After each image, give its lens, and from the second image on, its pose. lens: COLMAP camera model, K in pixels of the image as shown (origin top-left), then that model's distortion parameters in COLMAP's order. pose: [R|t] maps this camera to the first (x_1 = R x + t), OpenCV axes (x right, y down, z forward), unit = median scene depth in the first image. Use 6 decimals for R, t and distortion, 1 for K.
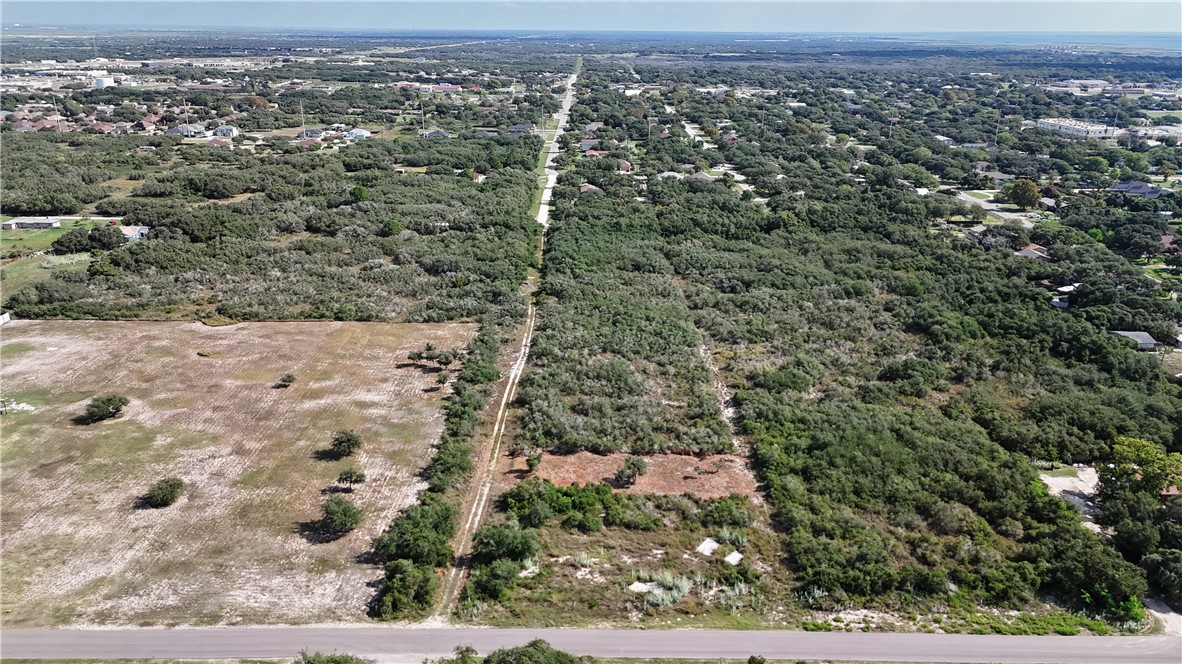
lens RADIAL K [[864.1, 0, 591.0], [0, 864.1, 332.0], [0, 0, 1]] dist [0.105174, -0.114862]
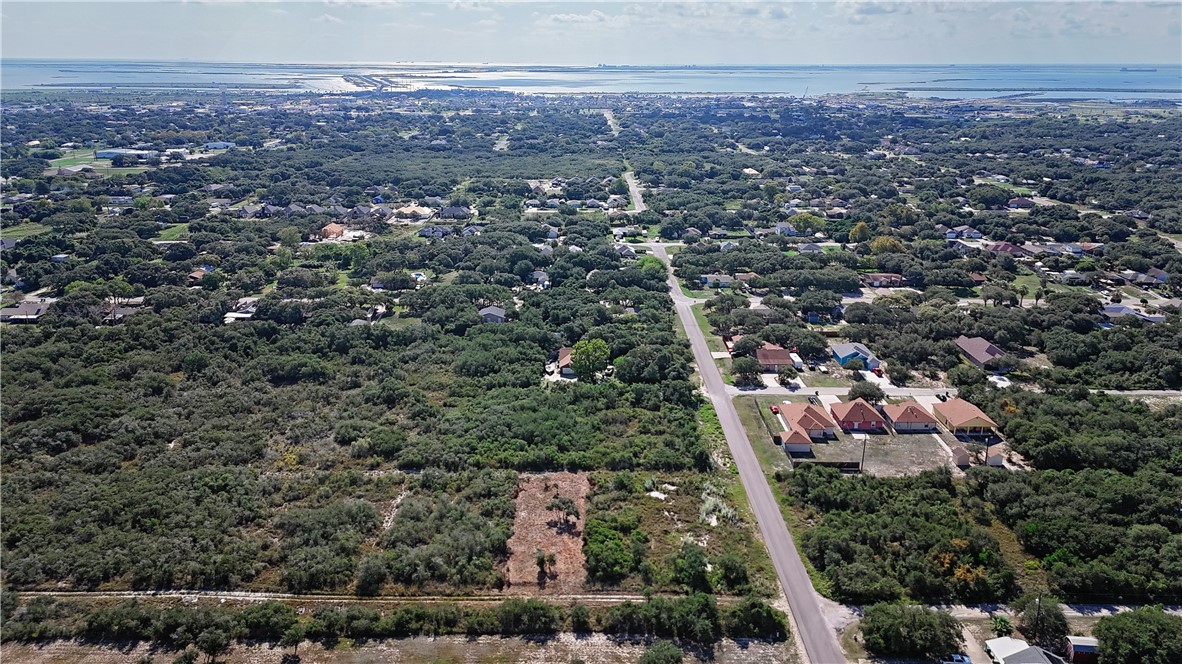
lens RADIAL K [[869.2, 0, 594.7], [0, 869.2, 330.6], [0, 0, 1]] dist [0.092093, -0.118461]
pose [[-0.008327, -0.307628, 0.951470, -0.995266], [0.325074, 0.898989, 0.293505, -0.386214], [-0.945652, 0.311742, 0.092516, 0.793129]]
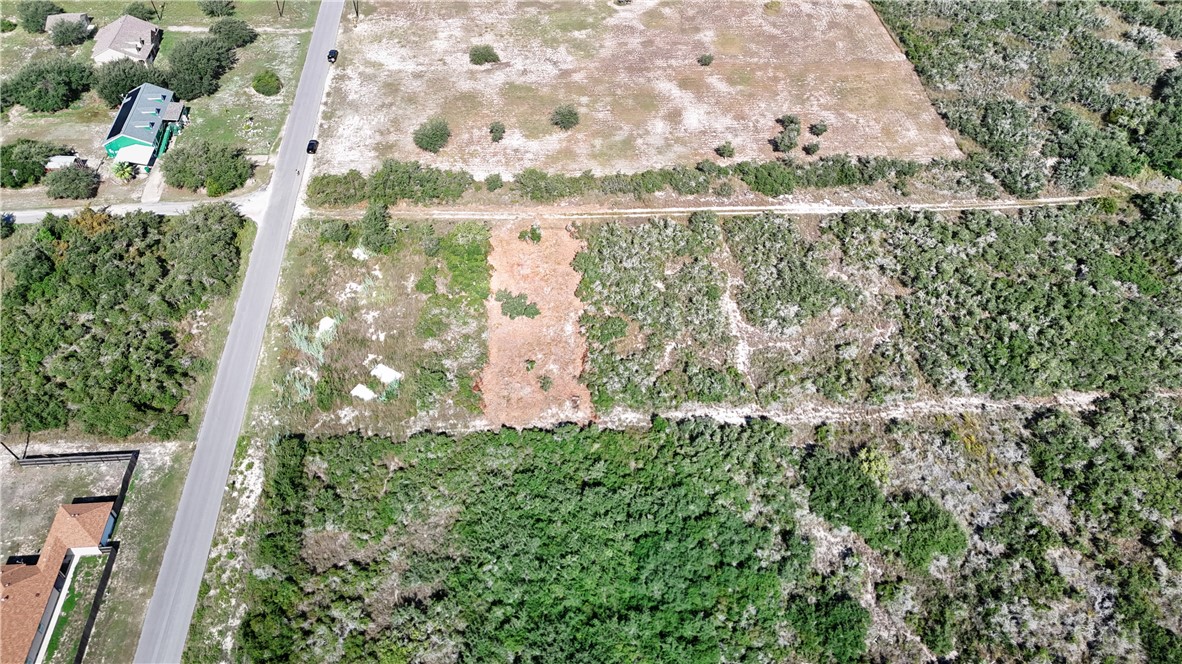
lens RADIAL K [[869.2, 0, 594.7], [0, 869.2, 330.6], [0, 0, 1]] dist [0.092093, -0.118461]
pose [[0.070228, 0.727782, -0.682204, 0.703963], [-0.343672, 0.659675, 0.668370, -0.468216], [0.936460, 0.187516, 0.296445, 0.825689]]
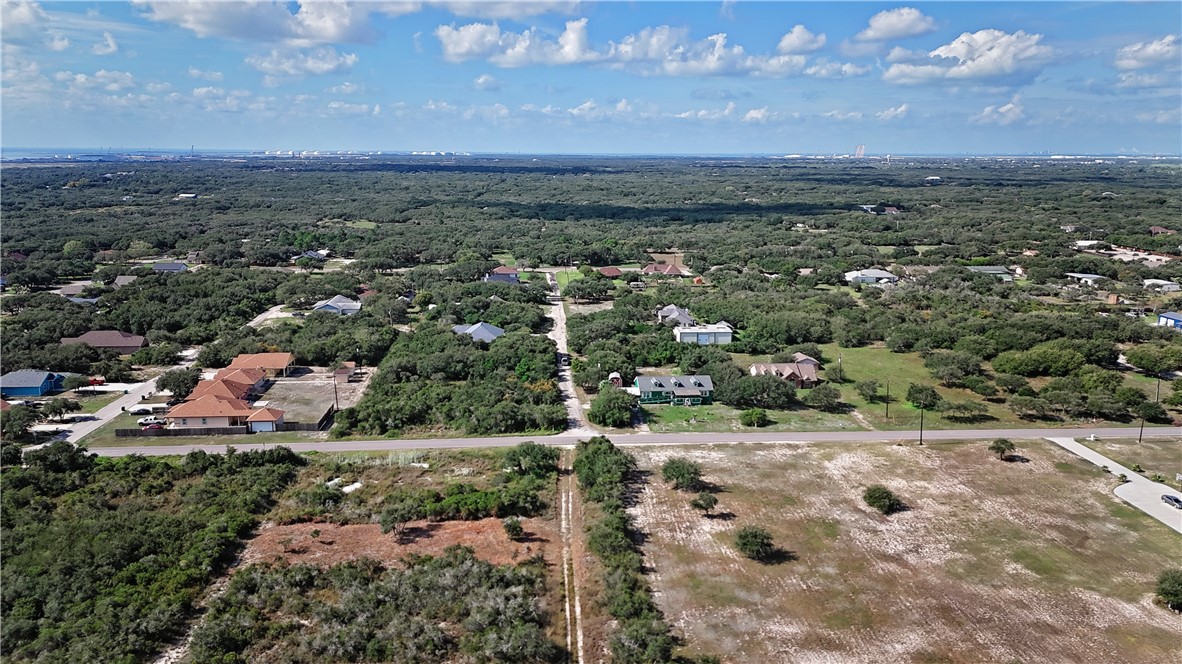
lens RADIAL K [[864.1, 0, 591.0], [0, 864.1, 332.0], [0, 0, 1]] dist [0.105174, -0.114862]
pose [[-0.997782, 0.001490, -0.066549, -0.088853], [-0.033284, 0.854636, 0.518159, -0.470722], [0.057647, 0.519225, -0.852691, 1.688258]]
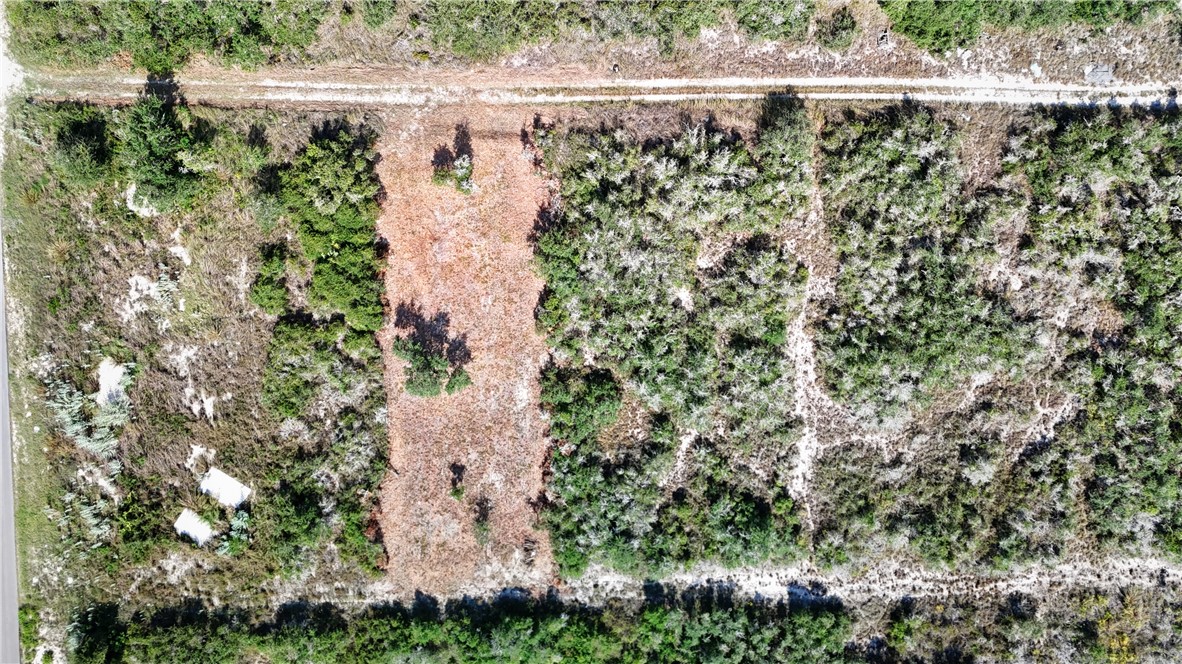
lens RADIAL K [[853.6, 0, 610.4], [0, 853.6, 331.4], [0, 0, 1]] dist [0.071140, -0.063298]
pose [[0.027781, 0.999566, 0.009825, 0.023658], [-0.339896, 0.000203, 0.940463, -0.371067], [0.940053, -0.029466, 0.339754, 0.943352]]
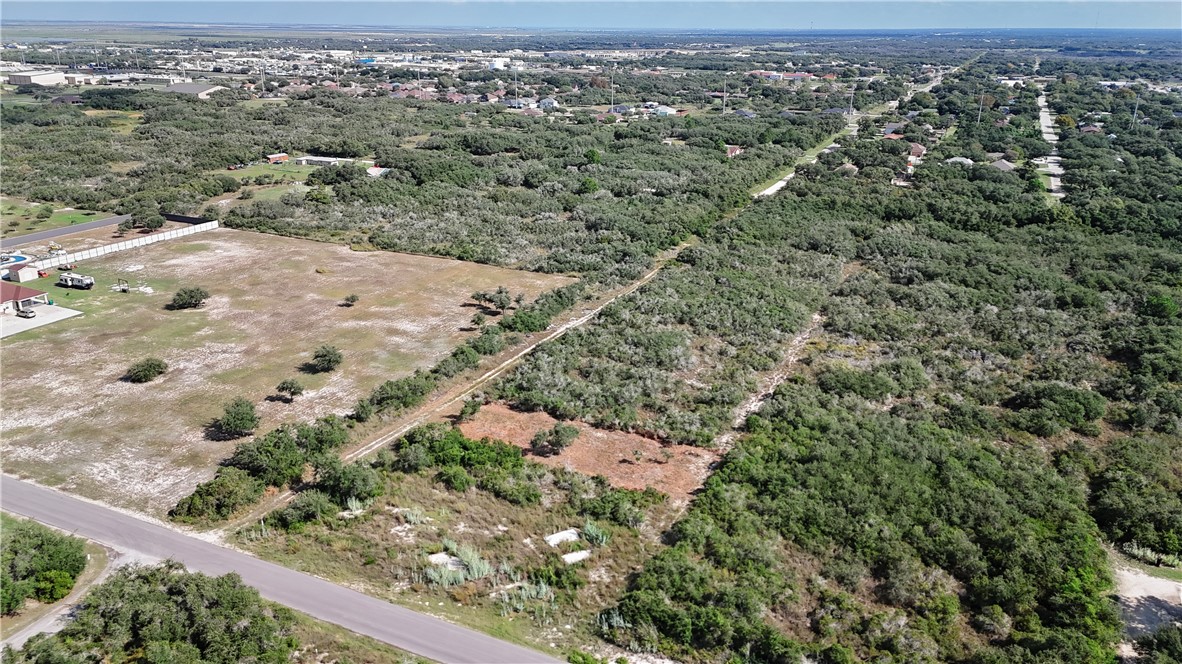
lens RADIAL K [[864.1, 0, 591.0], [0, 864.1, 332.0], [0, 0, 1]] dist [0.105174, -0.114862]
pose [[0.903345, 0.143212, -0.404299, 0.409128], [-0.143395, 0.989211, 0.030007, 0.027559], [0.404234, 0.030868, 0.914135, 0.242465]]
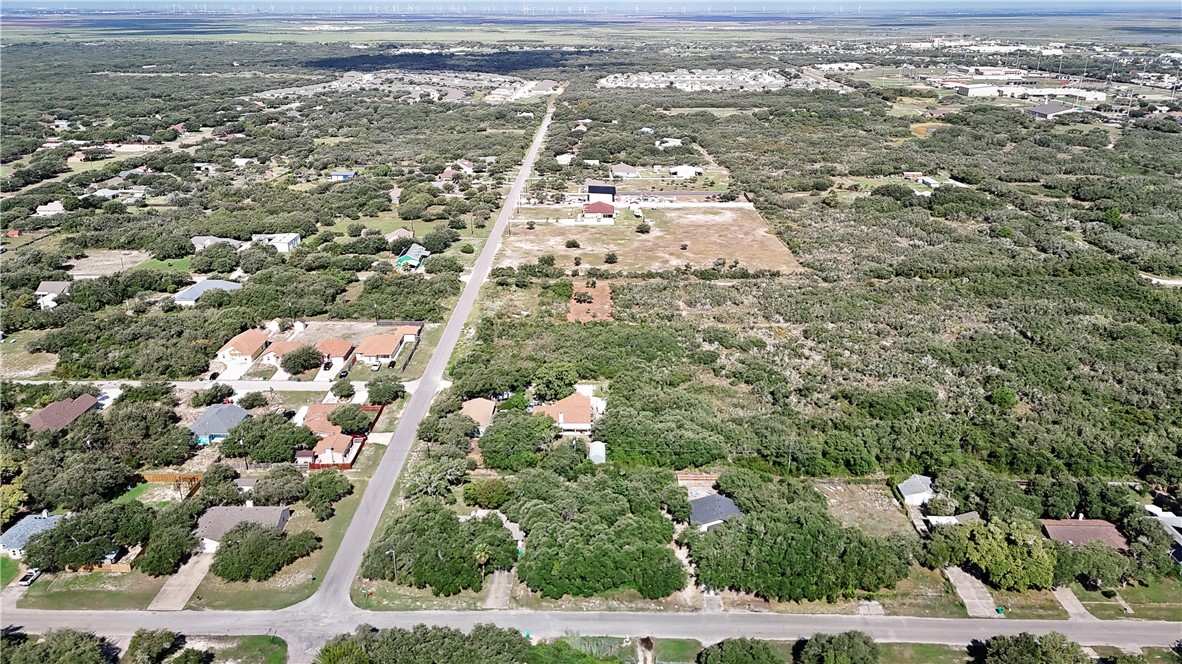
lens RADIAL K [[869.2, 0, 594.7], [0, 869.2, 330.6], [0, 0, 1]] dist [0.092093, -0.118461]
pose [[-0.007619, 0.337239, -0.941388, 2.011972], [-0.330669, 0.887605, 0.320649, -0.436026], [0.943716, 0.313731, 0.104752, 0.851914]]
